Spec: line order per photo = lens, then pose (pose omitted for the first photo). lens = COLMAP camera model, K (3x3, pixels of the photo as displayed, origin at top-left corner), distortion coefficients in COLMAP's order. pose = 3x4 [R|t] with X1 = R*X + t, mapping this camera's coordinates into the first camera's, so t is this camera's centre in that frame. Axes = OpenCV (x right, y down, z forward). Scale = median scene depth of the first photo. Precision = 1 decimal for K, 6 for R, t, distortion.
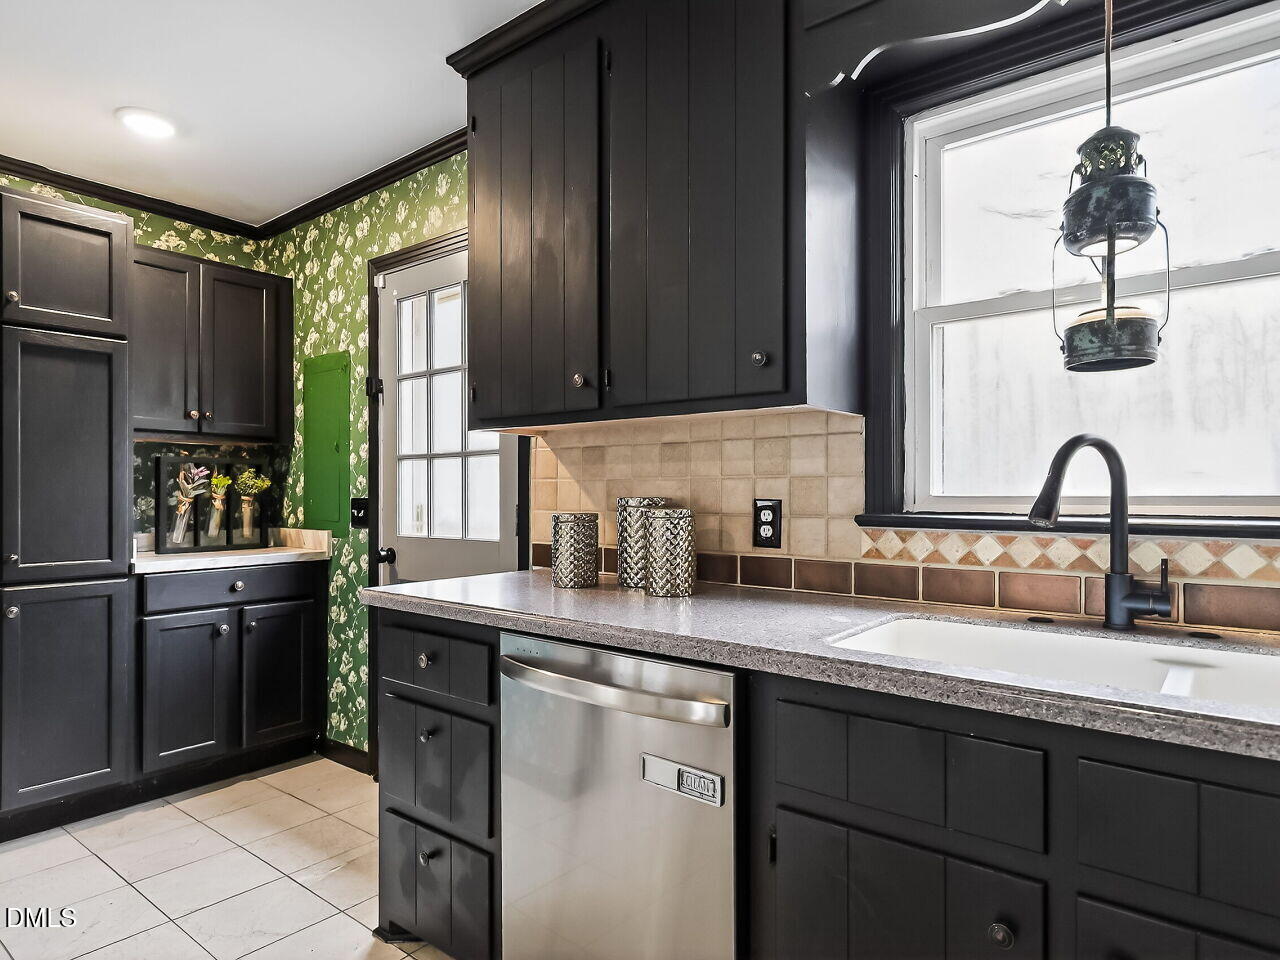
lens RADIAL K [[797.1, 0, 638.4], [0, 797.1, 503.3], [0, 0, 1]] dist [-0.003022, 0.002247]
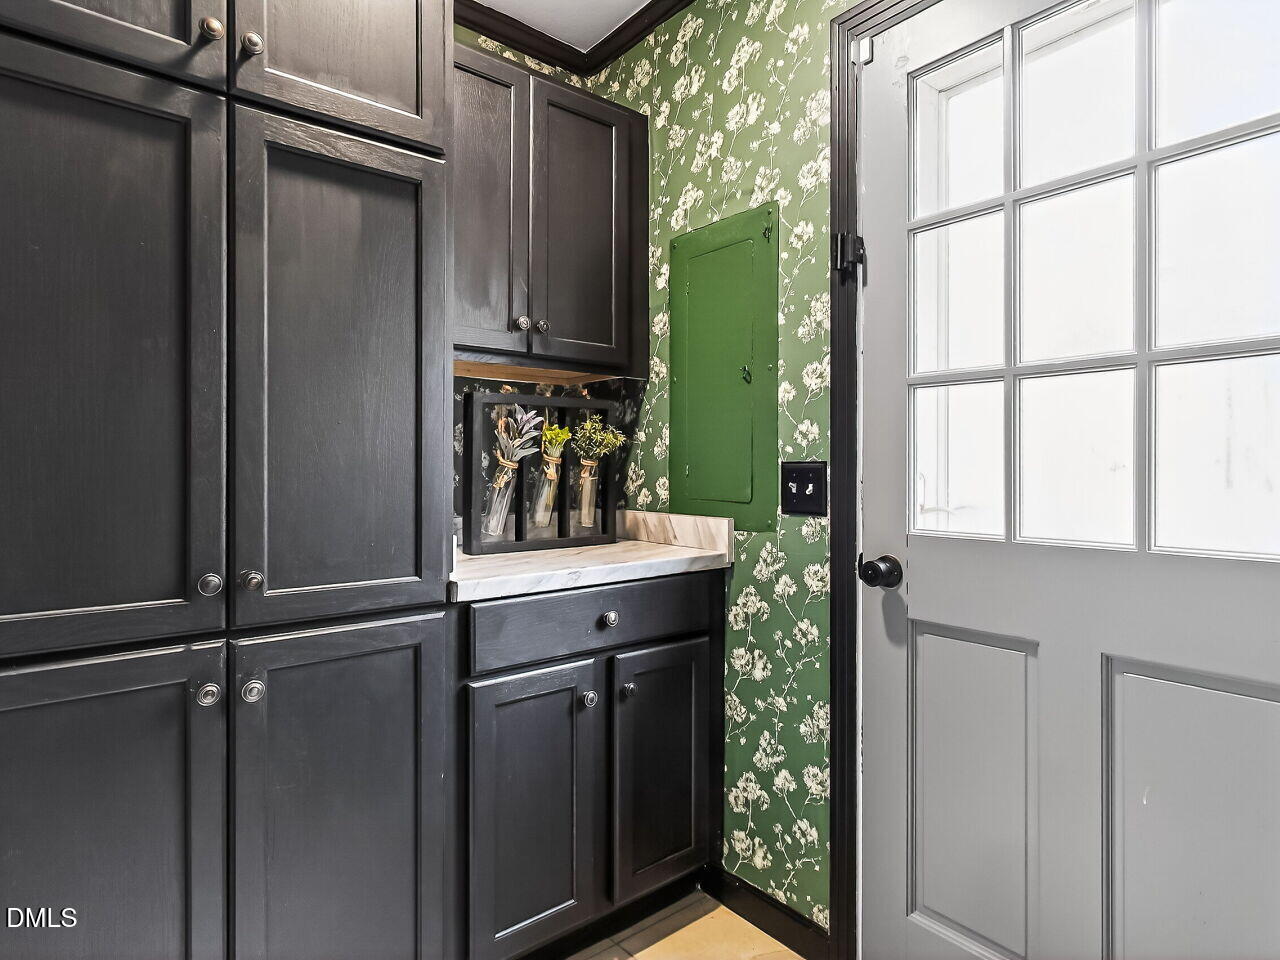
lens RADIAL K [[793.9, 0, 640.0], [0, 793.9, 480.0], [0, 0, 1]] dist [-0.002117, 0.000125]
pose [[0.973146, 0.003906, -0.230156, -0.325793], [-0.002741, 0.999982, 0.005383, 0.003501], [0.230173, -0.004607, 0.973139, 0.427221]]
